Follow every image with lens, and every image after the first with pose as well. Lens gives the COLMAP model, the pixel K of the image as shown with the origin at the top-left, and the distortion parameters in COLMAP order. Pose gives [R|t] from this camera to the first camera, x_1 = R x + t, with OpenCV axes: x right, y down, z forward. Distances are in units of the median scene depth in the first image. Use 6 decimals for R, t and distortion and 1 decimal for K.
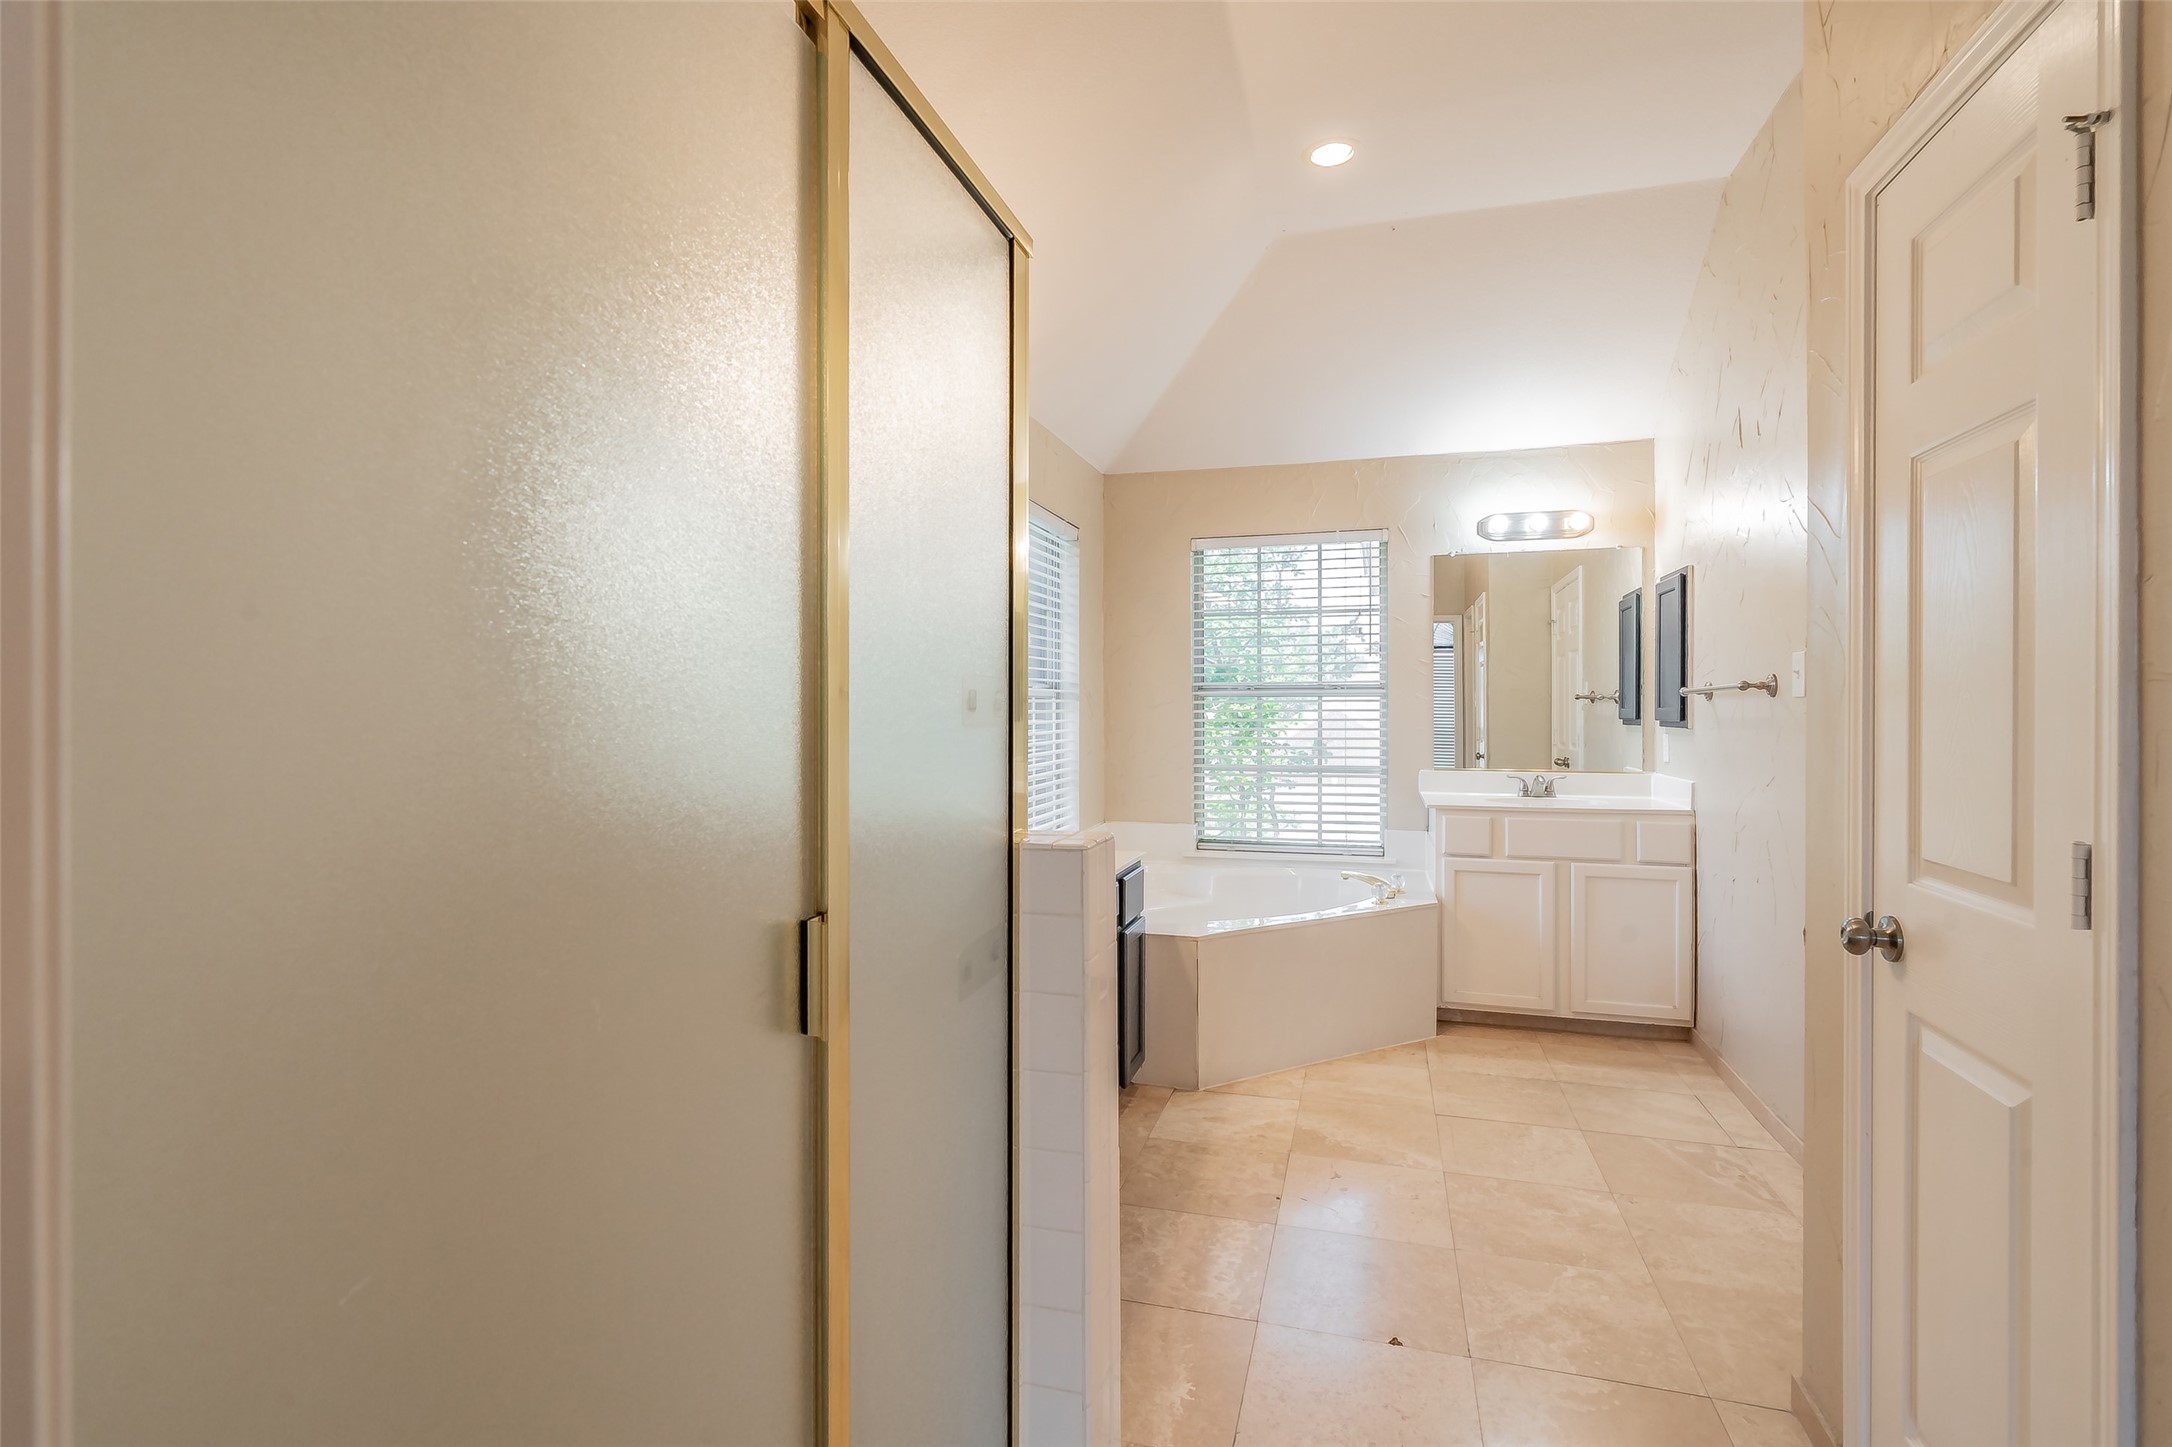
lens RADIAL K [[1004.8, 0, 1085.0], [0, 1004.8, 715.3], [0, 0, 1]] dist [-0.022274, -0.000262]
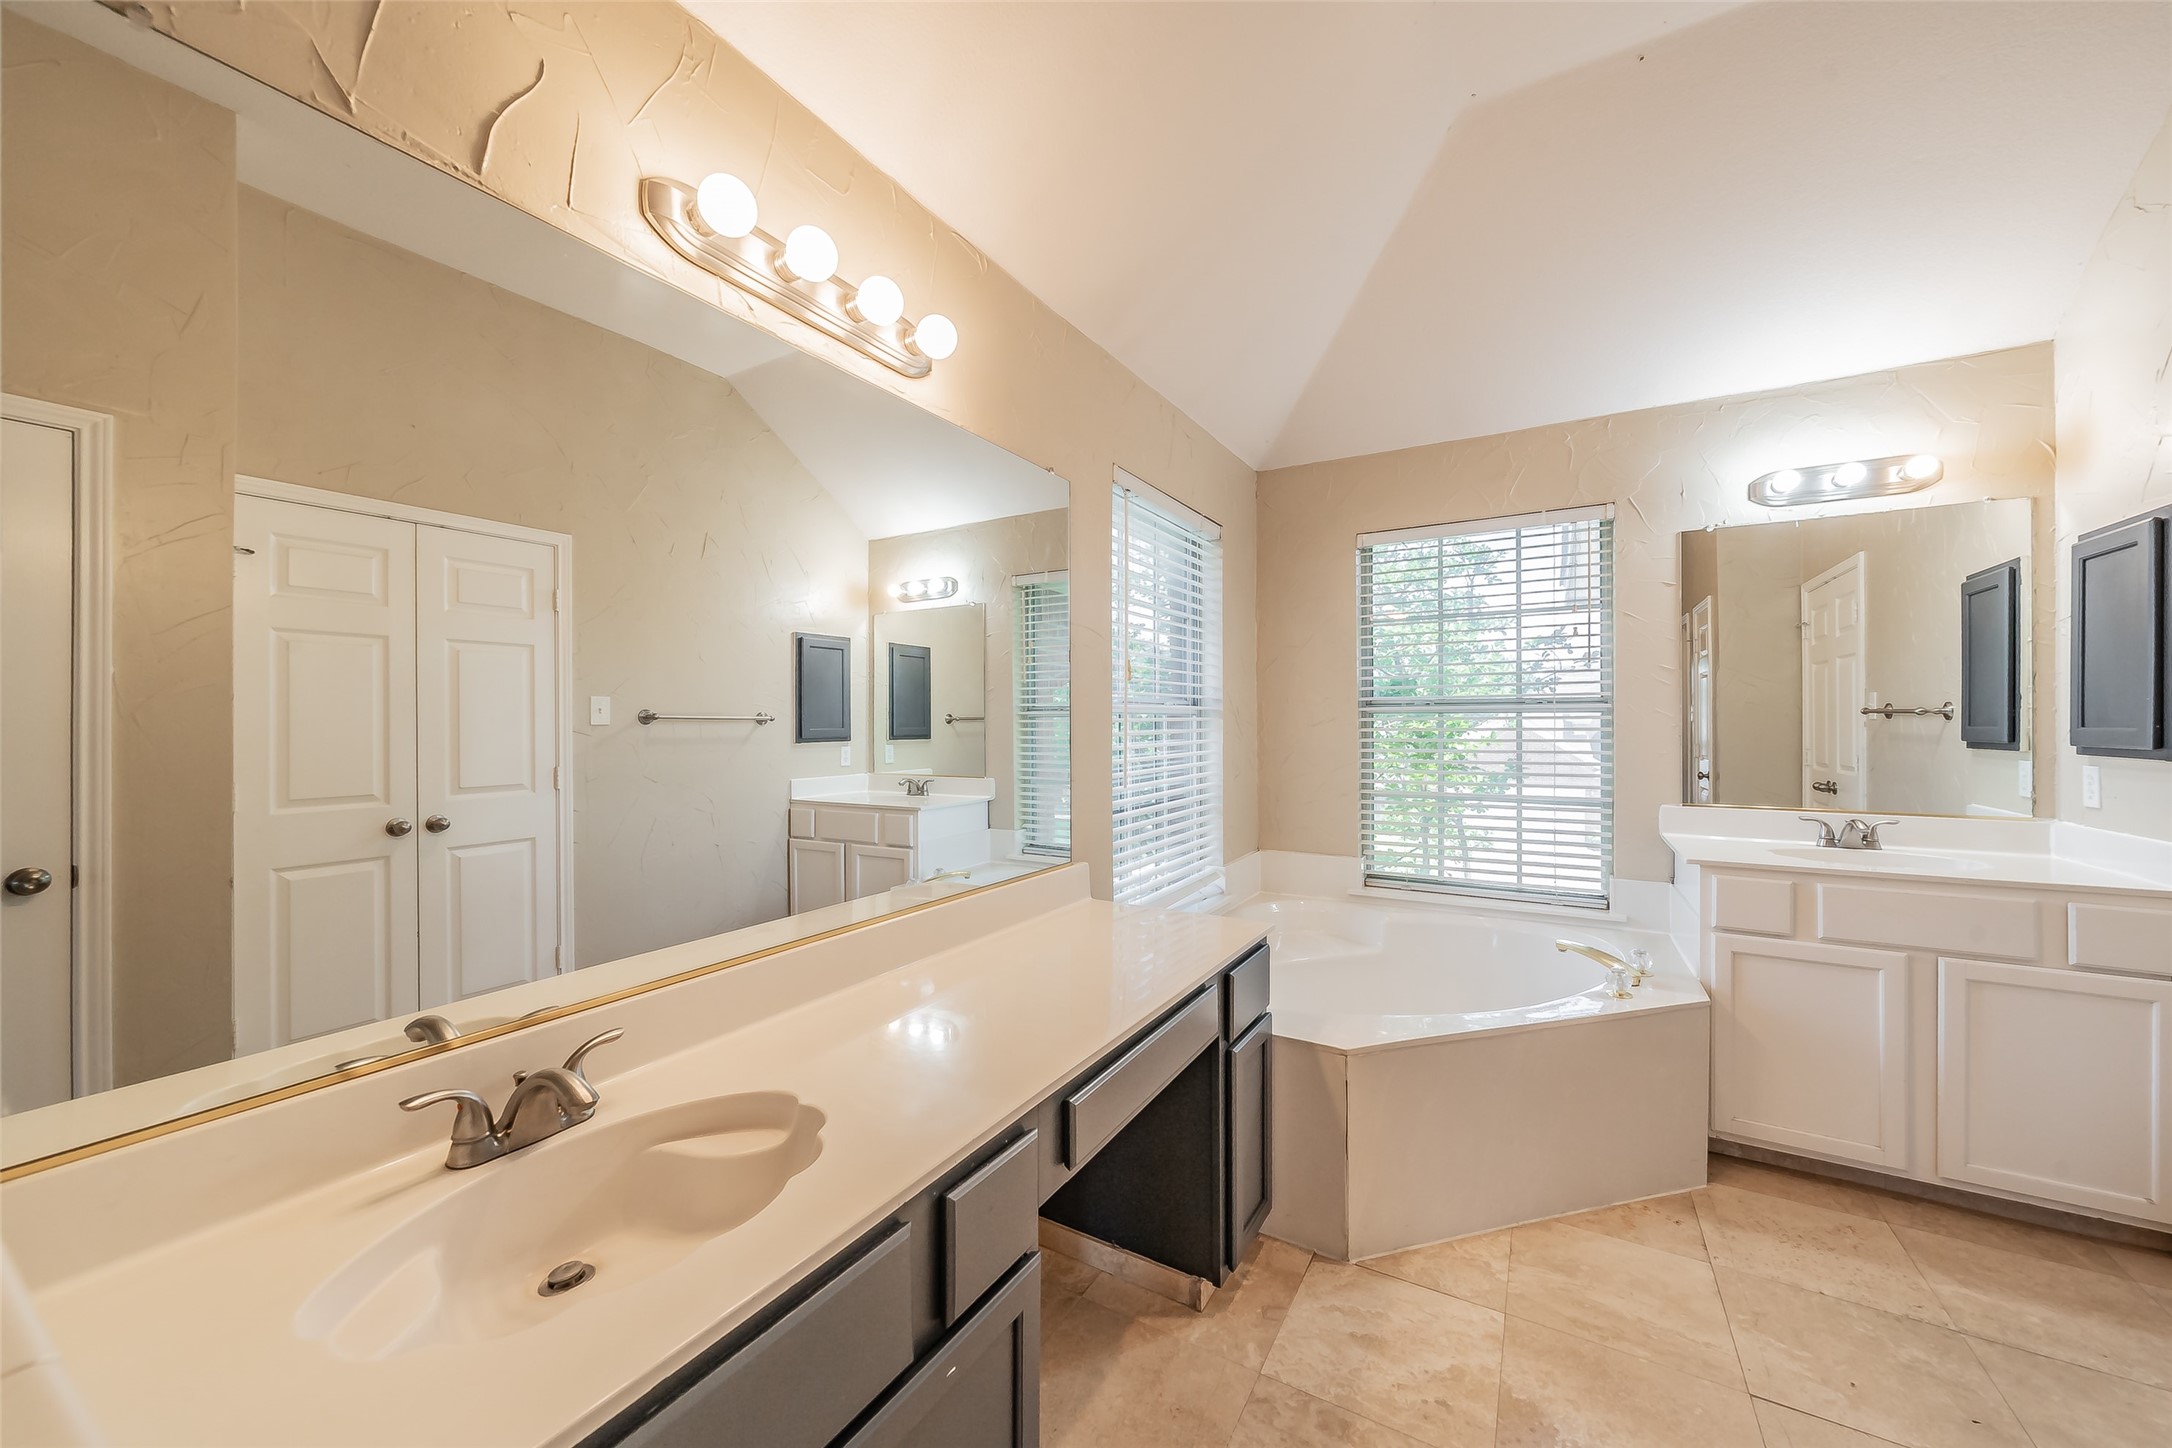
lens RADIAL K [[770.7, 0, 1101.5], [0, 770.7, 722.3], [0, 0, 1]] dist [-0.000680, 0.000563]
pose [[0.969196, -0.001660, -0.246284, 0.058544], [0.000526, 0.999989, -0.004674, -0.008257], [0.246289, 0.004400, 0.969187, 0.312645]]
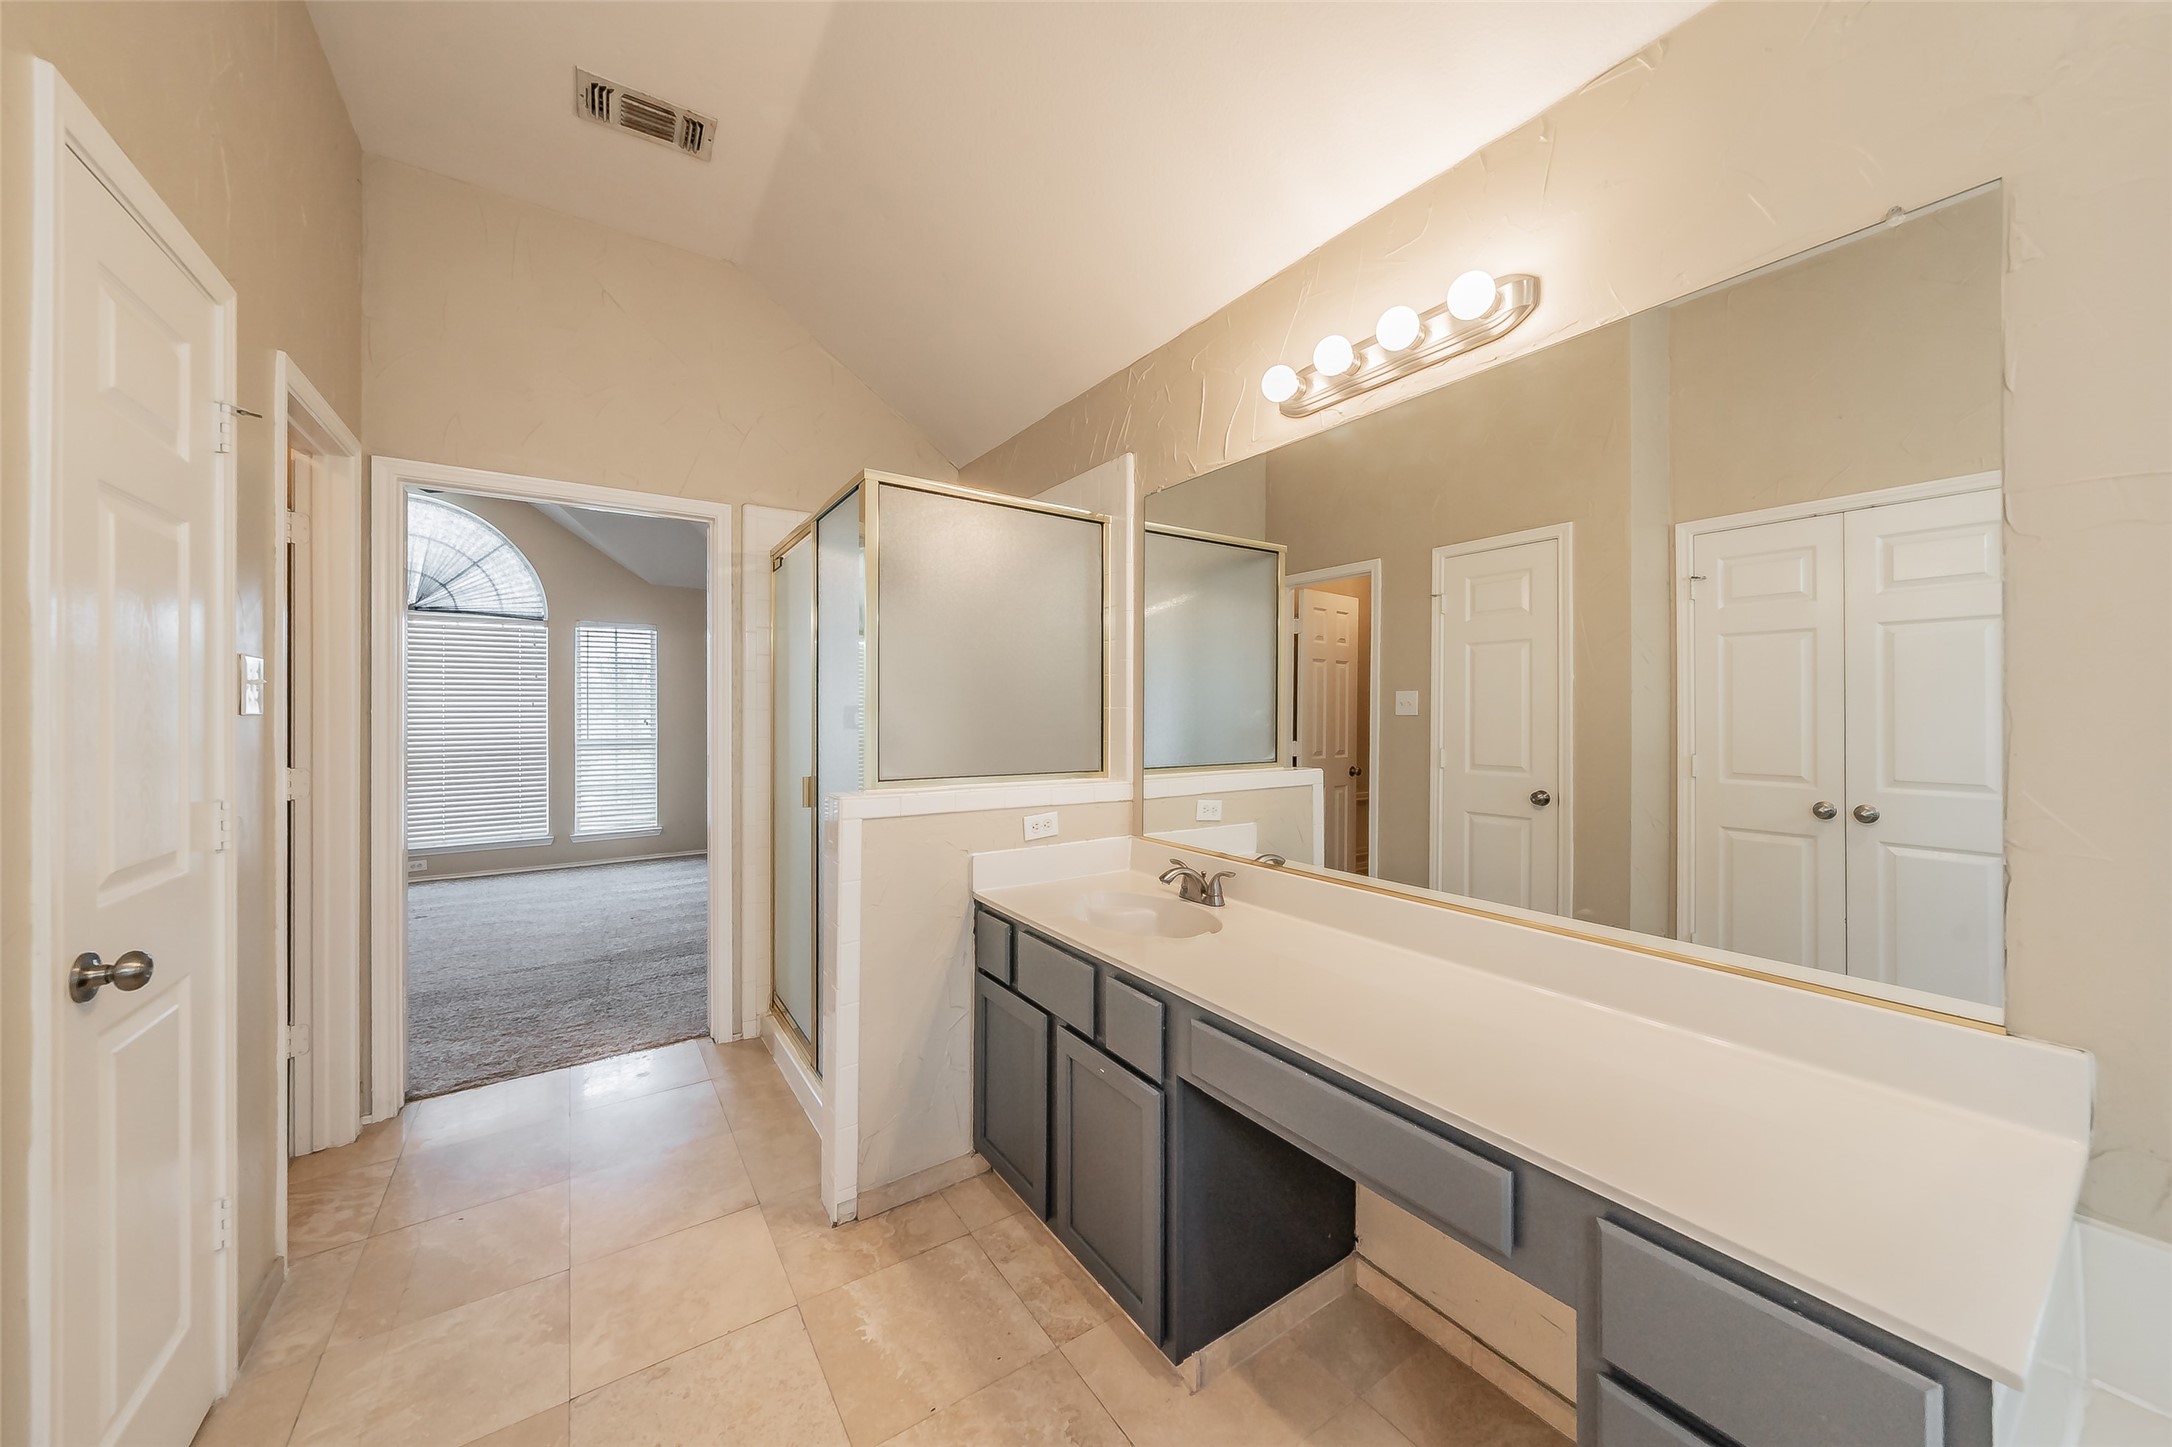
lens RADIAL K [[774.1, 0, 1106.0], [0, 774.1, 710.6], [0, 0, 1]] dist [0.002605, 0.000005]
pose [[-0.631990, 0.006656, -0.774948, 0.288922], [0.000941, 0.999969, 0.007822, -0.018768], [0.774976, 0.004214, -0.631977, 0.833764]]
